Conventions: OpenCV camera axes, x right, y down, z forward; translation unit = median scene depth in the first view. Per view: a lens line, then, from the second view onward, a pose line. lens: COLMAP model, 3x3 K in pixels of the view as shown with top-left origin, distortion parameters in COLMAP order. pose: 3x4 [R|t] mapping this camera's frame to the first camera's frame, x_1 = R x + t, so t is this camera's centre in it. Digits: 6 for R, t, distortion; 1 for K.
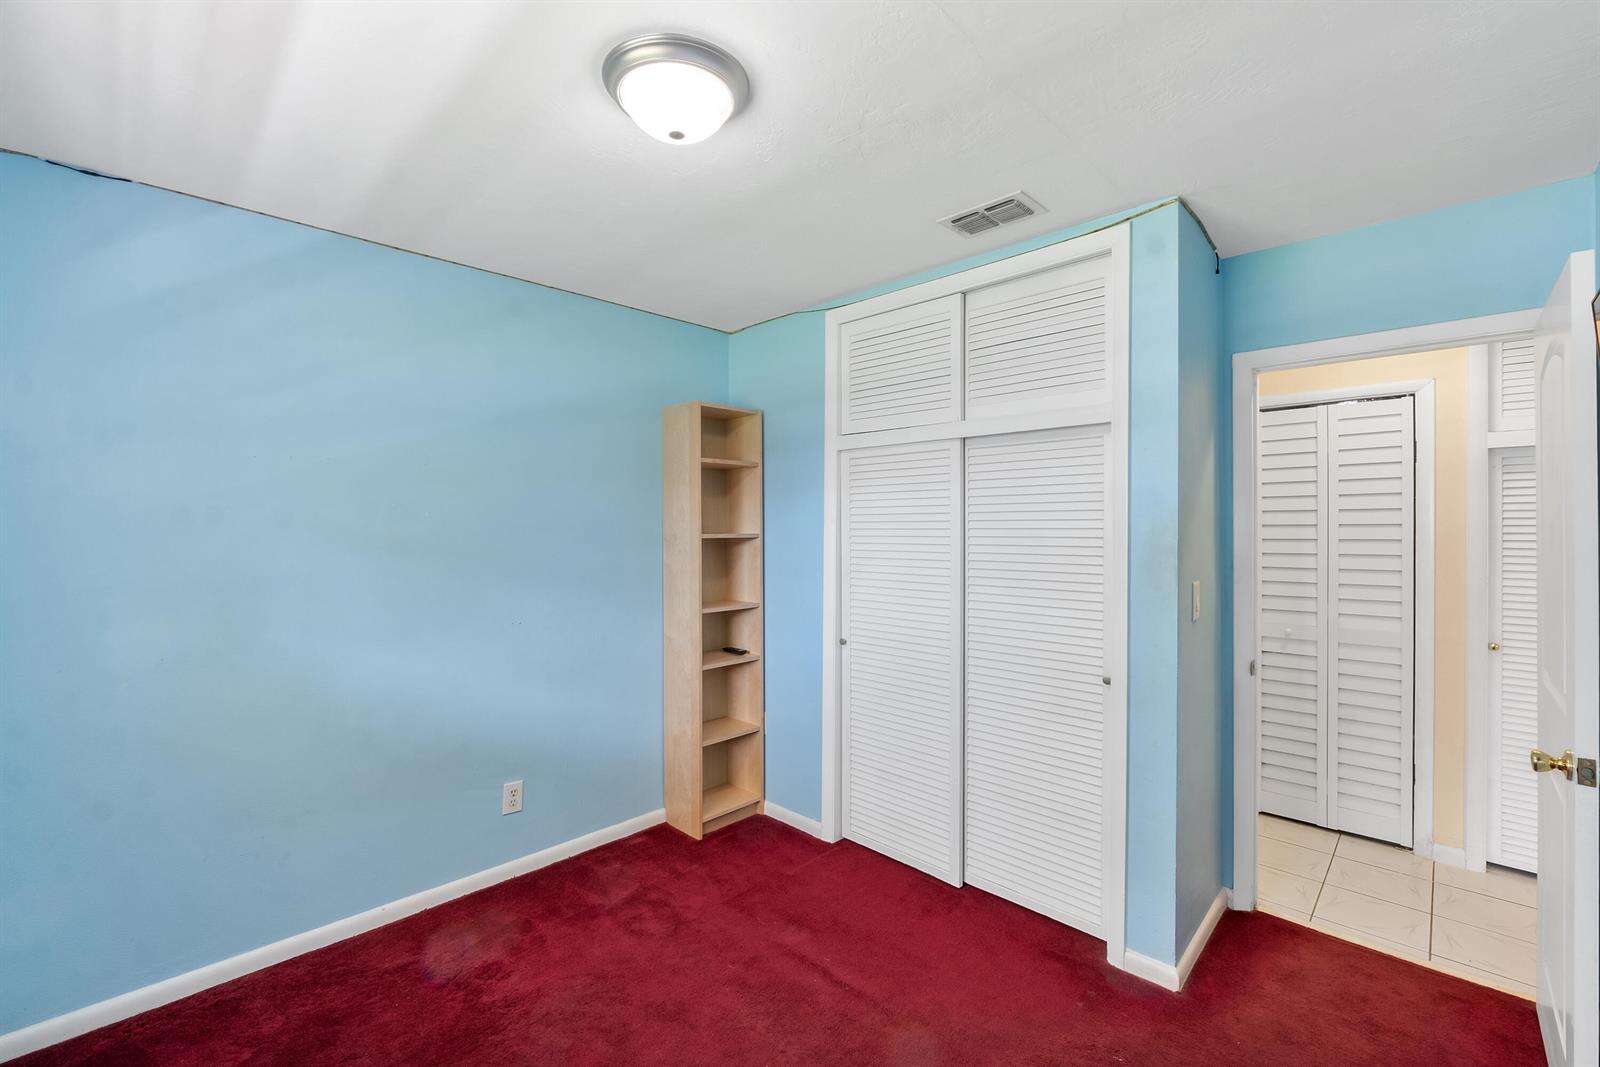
lens RADIAL K [[678.4, 0, 796.1], [0, 678.4, 530.3], [0, 0, 1]] dist [-0.004365, -0.000228]
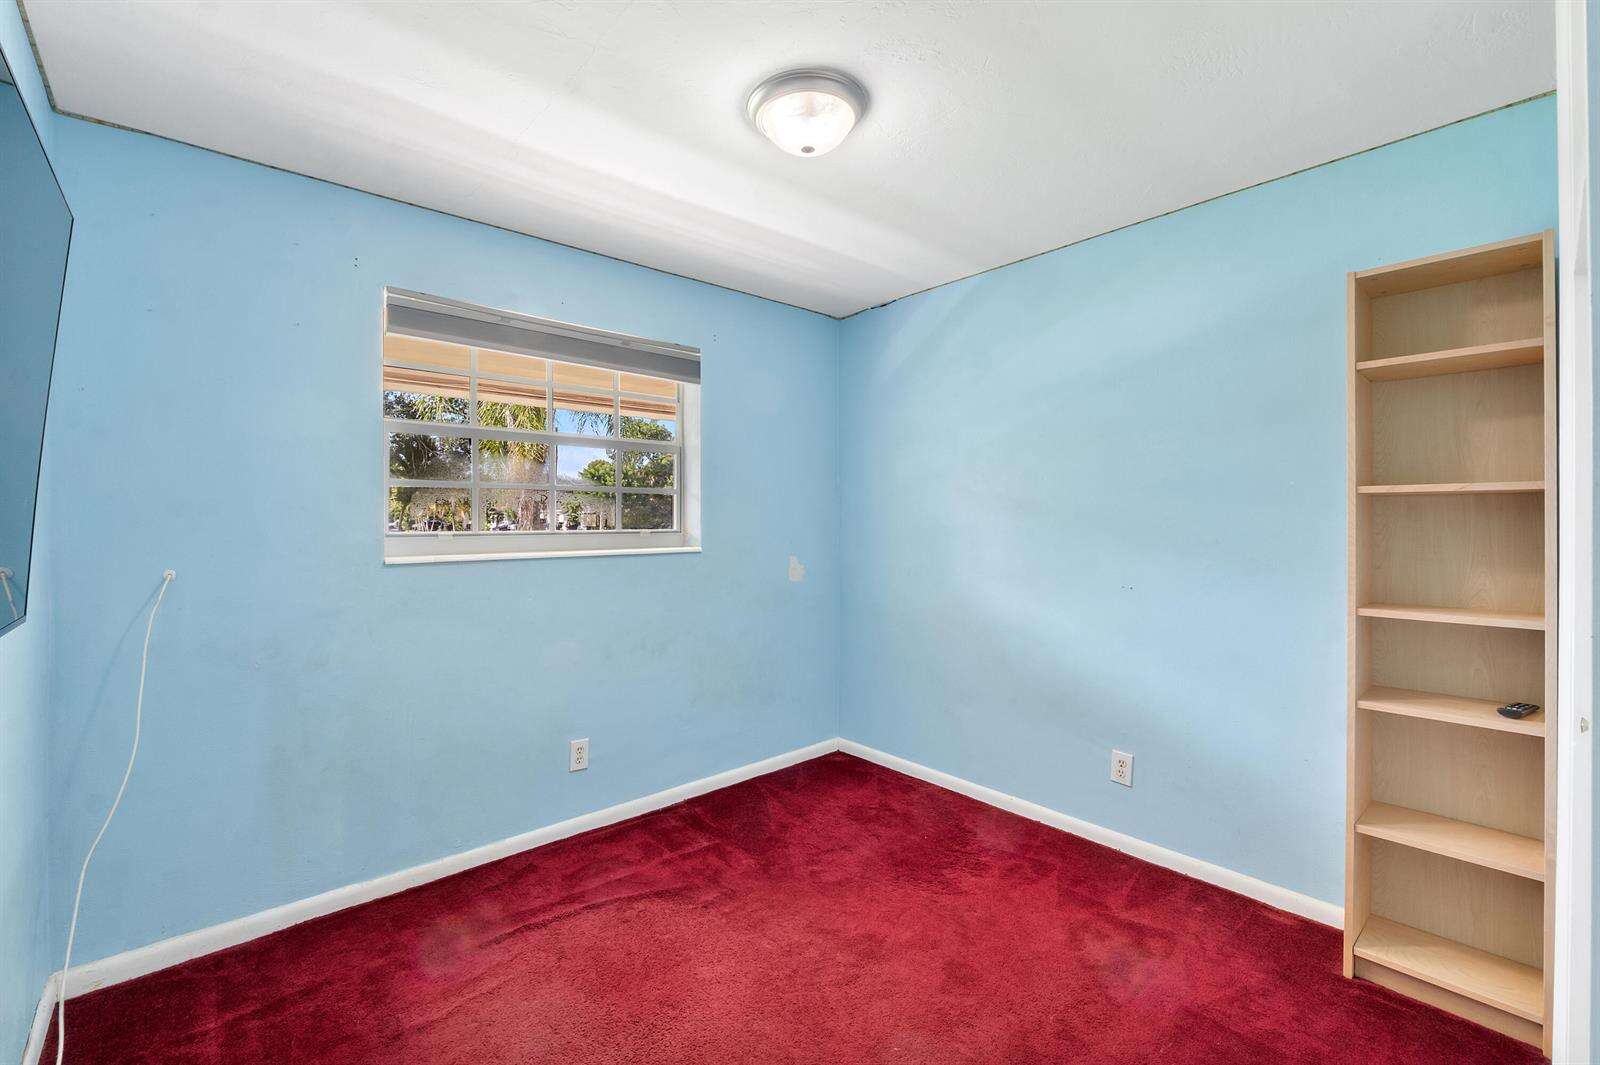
lens RADIAL K [[678.4, 0, 795.3], [0, 678.4, 523.2], [0, 0, 1]] dist [-0.004365, -0.000228]
pose [[-0.058133, -0.000466, -0.998309, 0.569485], [-0.017971, 0.999838, 0.000580, 0.054134], [0.998147, 0.017974, -0.058132, 0.586271]]
